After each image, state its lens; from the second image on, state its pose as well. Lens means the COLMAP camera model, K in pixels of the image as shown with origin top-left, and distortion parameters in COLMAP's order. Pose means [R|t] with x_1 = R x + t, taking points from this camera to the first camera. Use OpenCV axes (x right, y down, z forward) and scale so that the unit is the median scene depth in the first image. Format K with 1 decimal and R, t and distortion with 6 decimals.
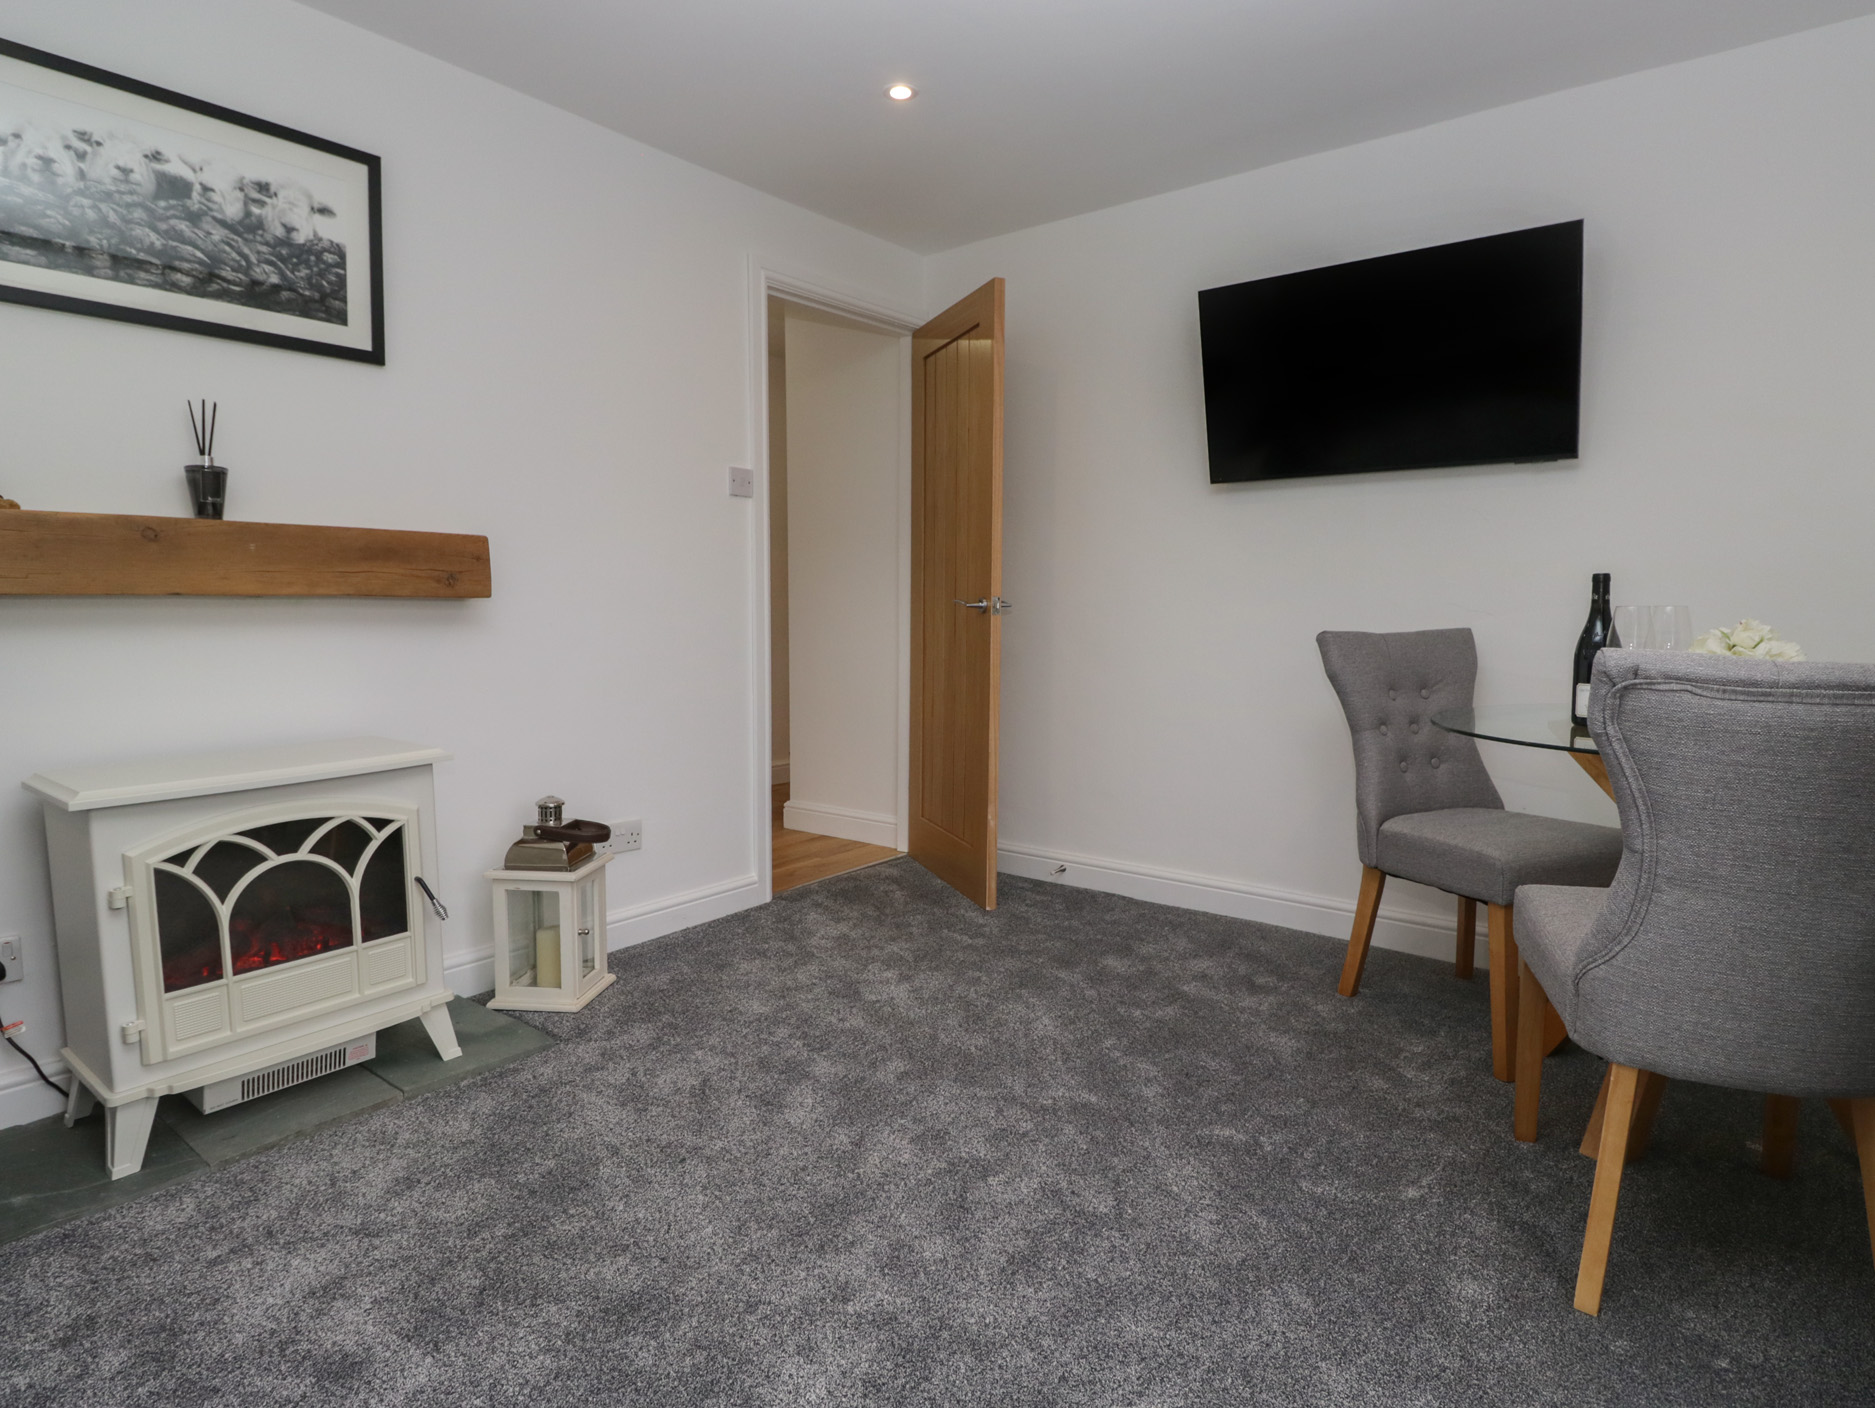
lens RADIAL K [[1033.0, 0, 938.7], [0, 1033.0, 712.7], [0, 0, 1]] dist [-0.003002, -0.010472]
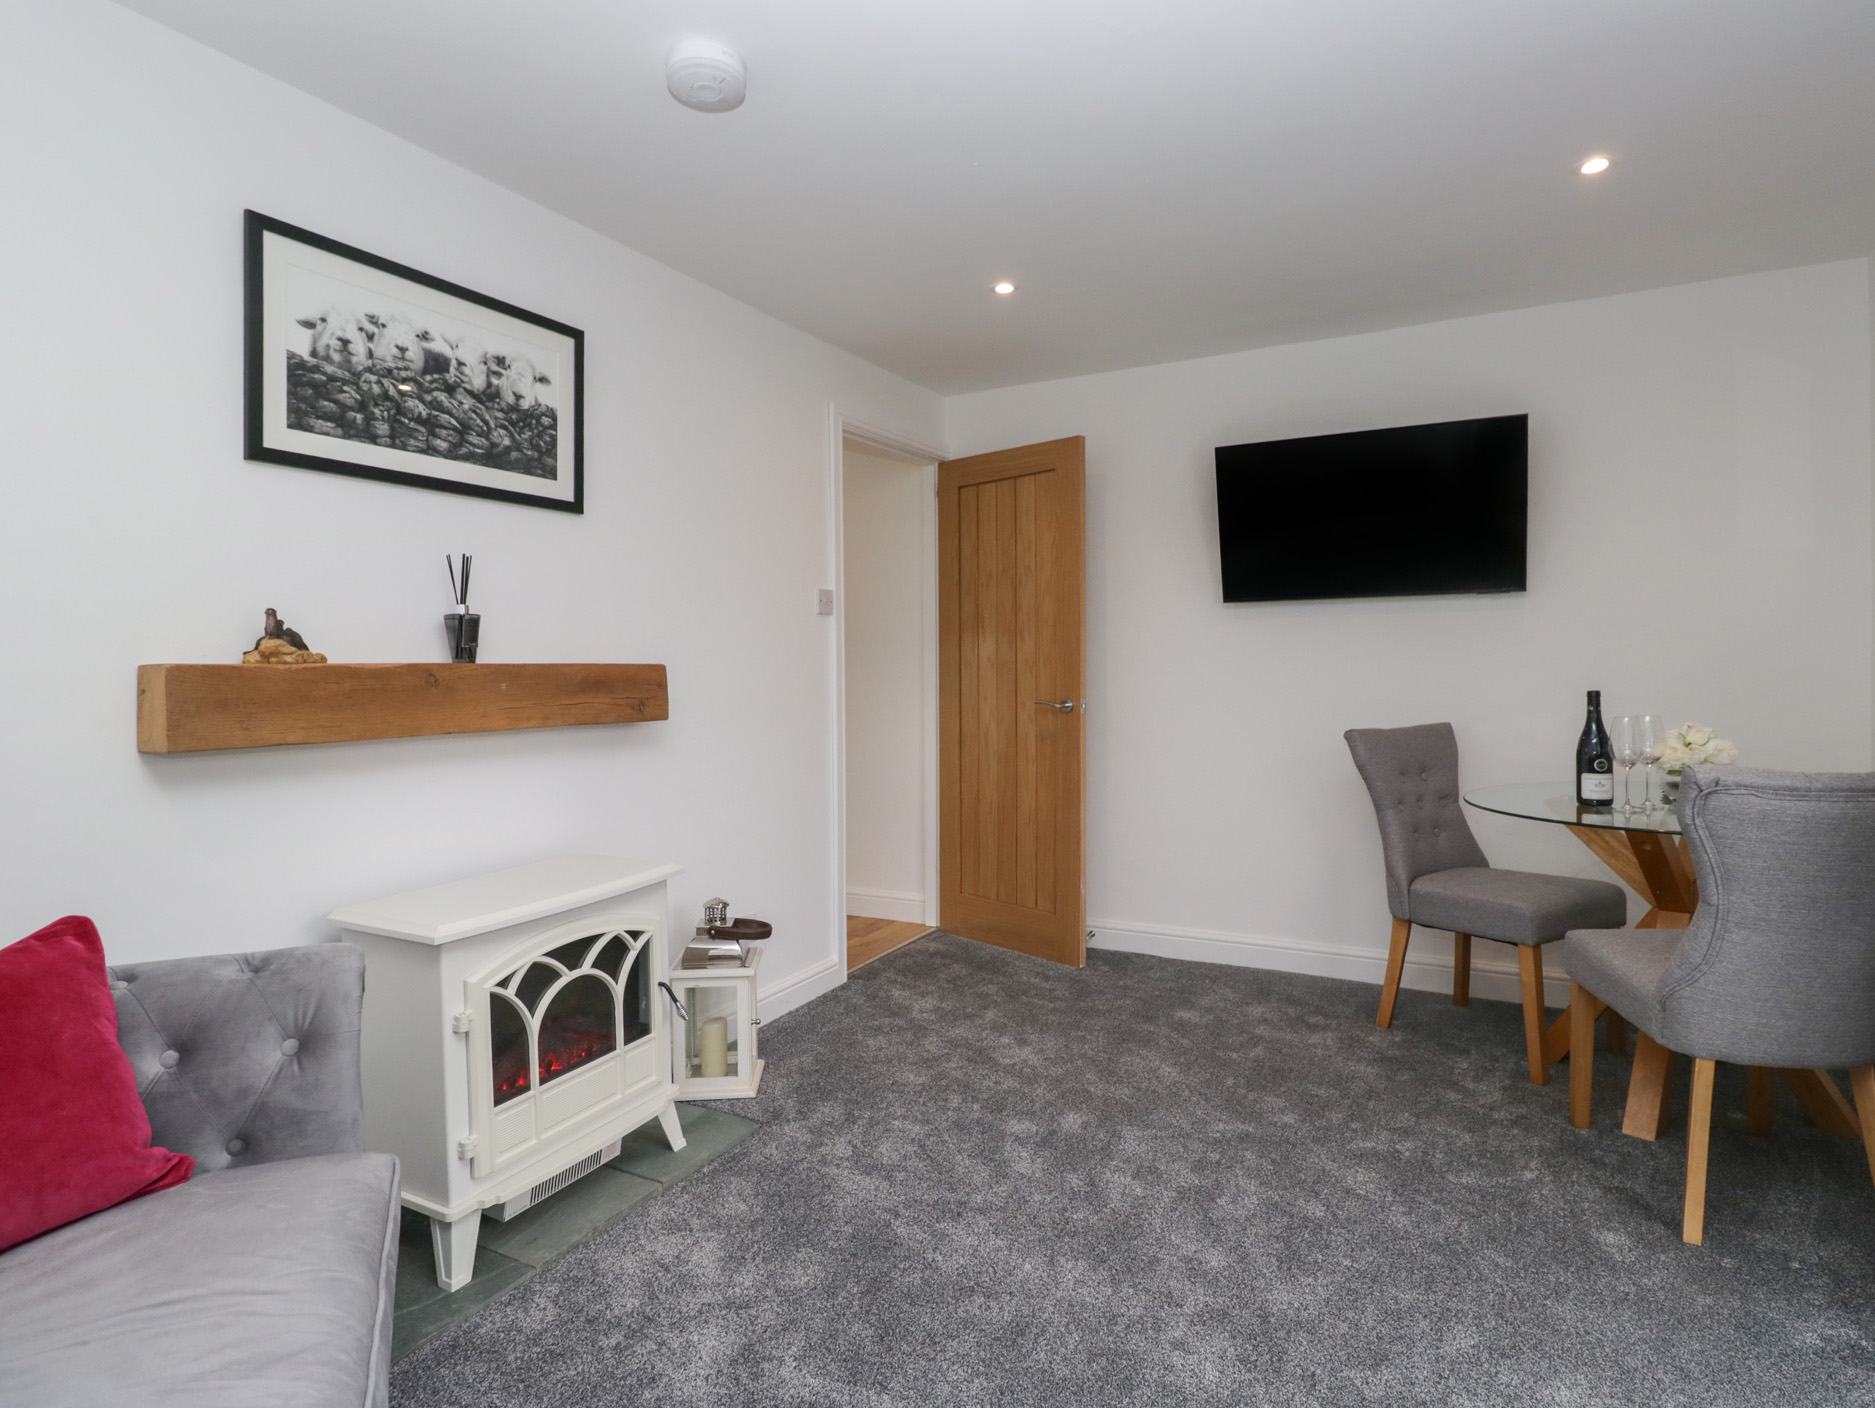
lens RADIAL K [[1033.0, 0, 900.0], [0, 1033.0, 703.8], [0, 0, 1]] dist [-0.003002, -0.010472]
pose [[0.984416, -0.021986, 0.174478, -0.451737], [0.032938, 0.997647, -0.060129, -0.064046], [-0.172746, 0.064939, 0.982823, -0.149495]]
